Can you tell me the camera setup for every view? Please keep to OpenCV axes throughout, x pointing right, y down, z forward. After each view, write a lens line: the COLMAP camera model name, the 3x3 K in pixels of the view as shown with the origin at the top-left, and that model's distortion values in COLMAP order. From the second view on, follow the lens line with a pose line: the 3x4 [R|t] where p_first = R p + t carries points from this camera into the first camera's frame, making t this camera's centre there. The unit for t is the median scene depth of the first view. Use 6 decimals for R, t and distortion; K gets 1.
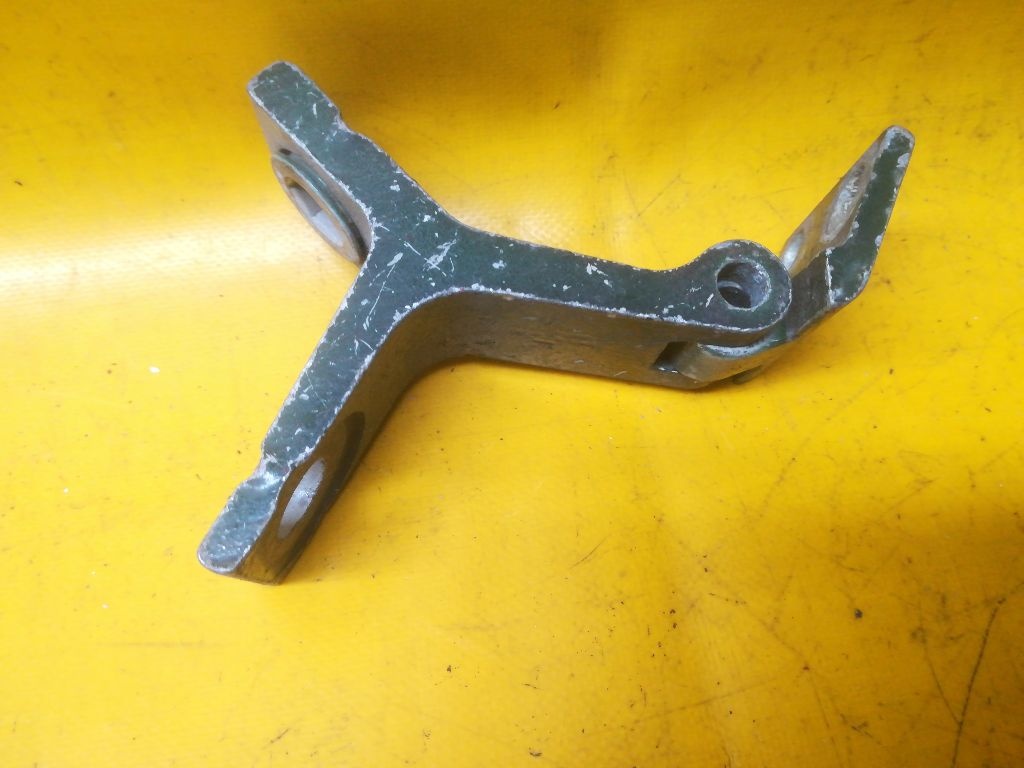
lens RADIAL K [[816.3, 0, 522.3], [0, 816.3, 378.8], [0, 0, 1]] dist [0.030639, -0.074700]
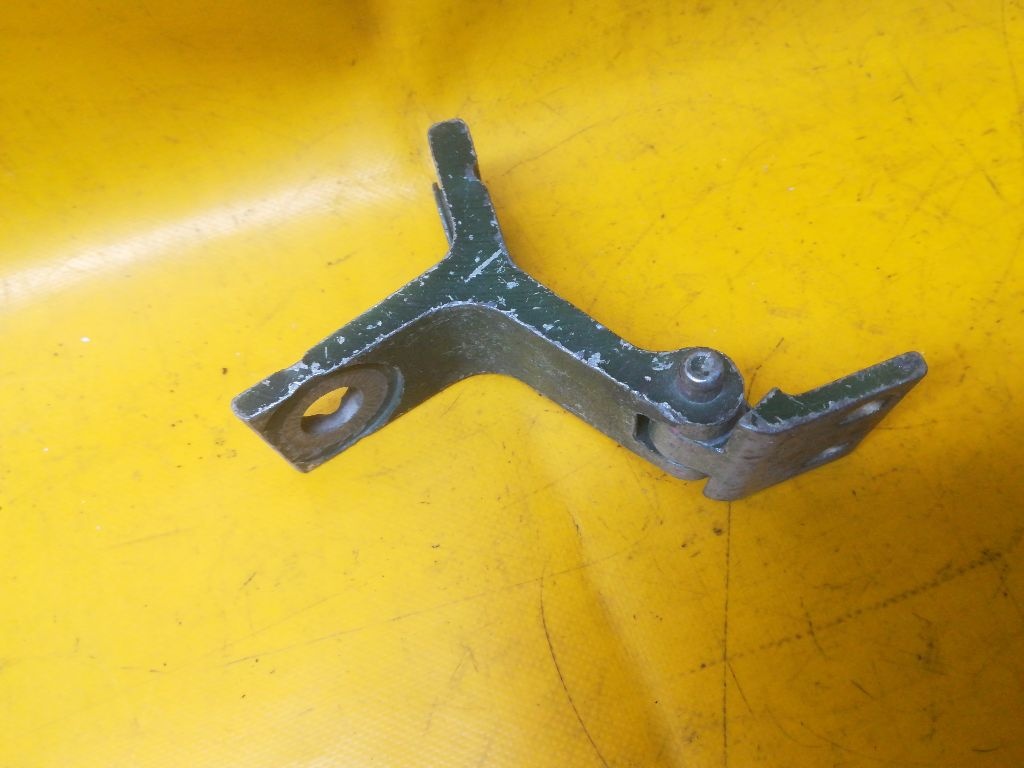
lens RADIAL K [[816.3, 0, 517.5], [0, 816.3, 385.6], [0, 0, 1]] dist [0.030639, -0.074700]
pose [[0.973581, -0.226796, 0.026532, 0.151047], [0.223547, 0.970368, 0.091725, 0.086583], [-0.046549, -0.083370, 0.995431, -0.304179]]
